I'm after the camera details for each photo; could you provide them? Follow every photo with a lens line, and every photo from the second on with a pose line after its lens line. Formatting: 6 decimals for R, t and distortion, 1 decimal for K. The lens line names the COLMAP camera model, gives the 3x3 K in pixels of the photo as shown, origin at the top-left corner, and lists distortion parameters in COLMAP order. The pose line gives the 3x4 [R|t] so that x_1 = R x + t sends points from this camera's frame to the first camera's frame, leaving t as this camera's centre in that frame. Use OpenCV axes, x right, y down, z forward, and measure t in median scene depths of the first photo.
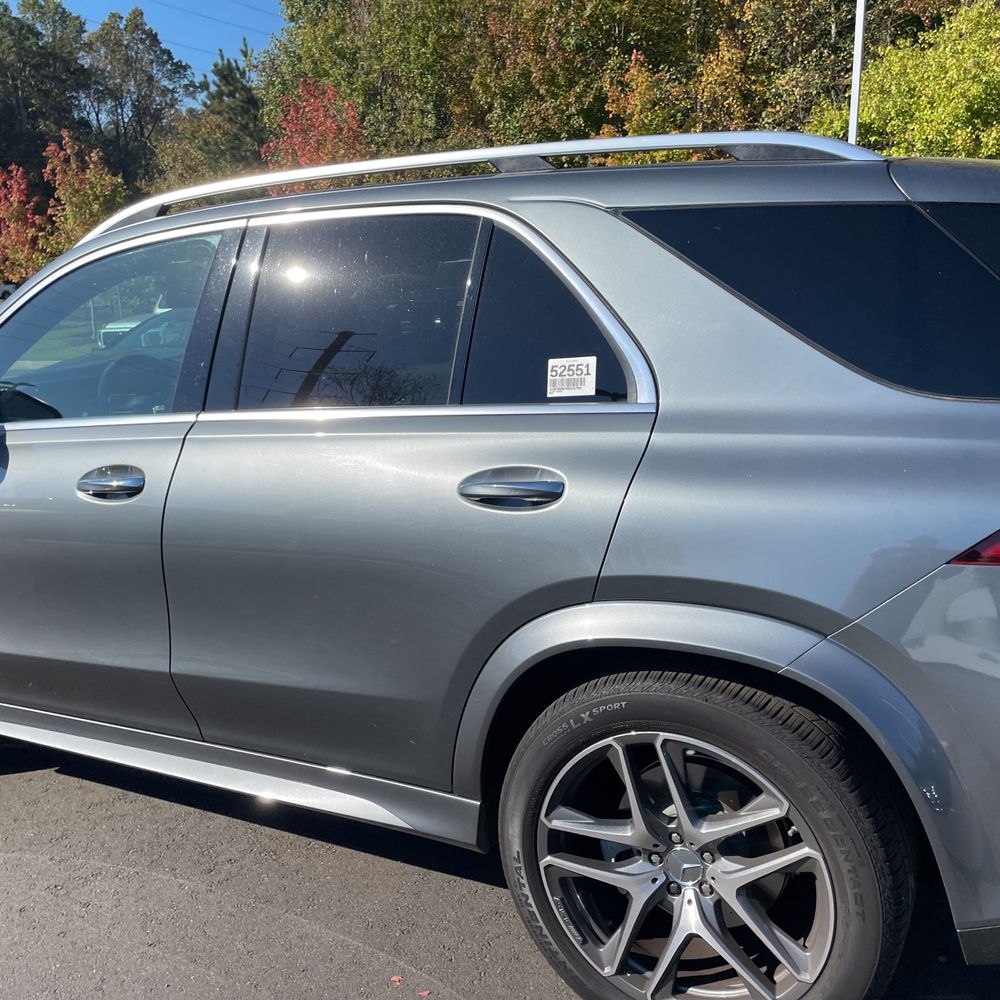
lens RADIAL K [[981.0, 0, 499.2], [0, 981.0, 538.6], [0, 0, 1]] dist [0.117897, -0.157414]
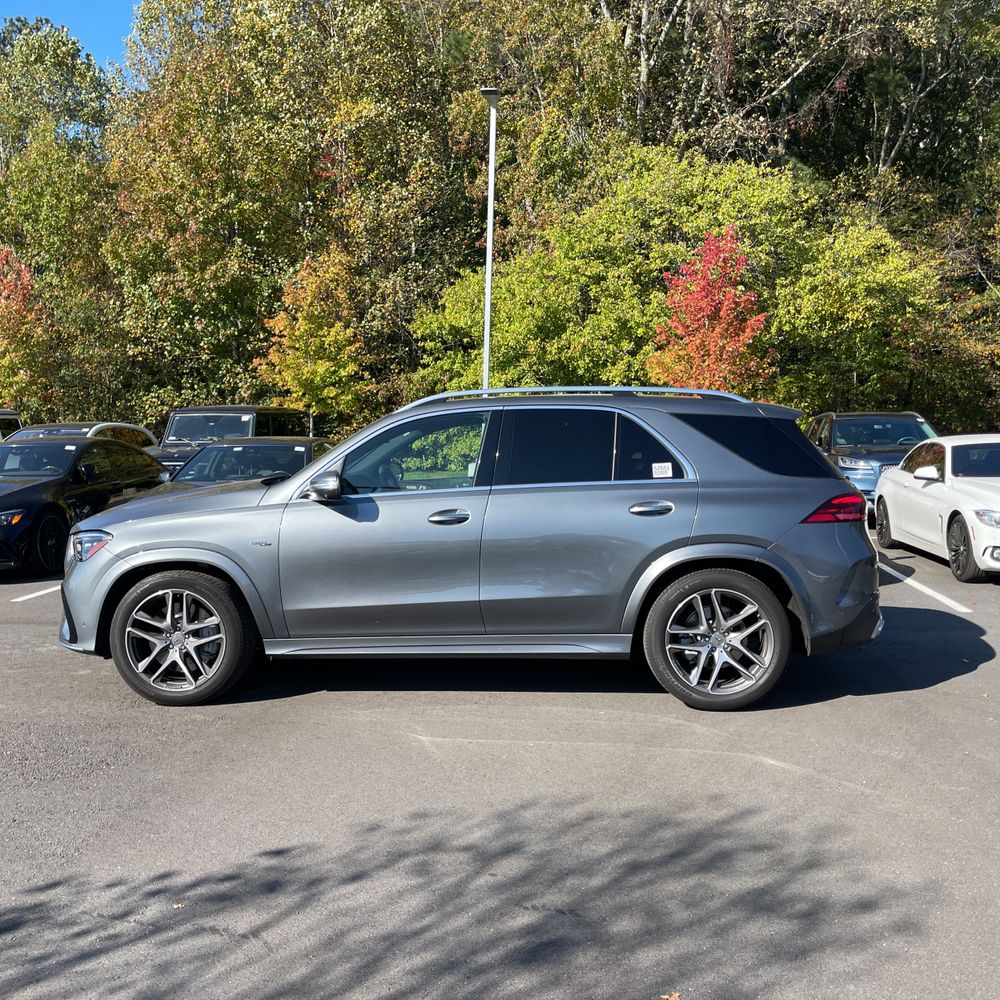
lens RADIAL K [[981.0, 0, 499.2], [0, 981.0, 538.6], [0, 0, 1]] dist [0.117897, -0.157414]
pose [[0.903236, -0.000929, 0.429144, -1.529679], [0.067354, 0.987911, -0.139624, 0.381661], [-0.423826, 0.155018, 0.892379, -1.246740]]
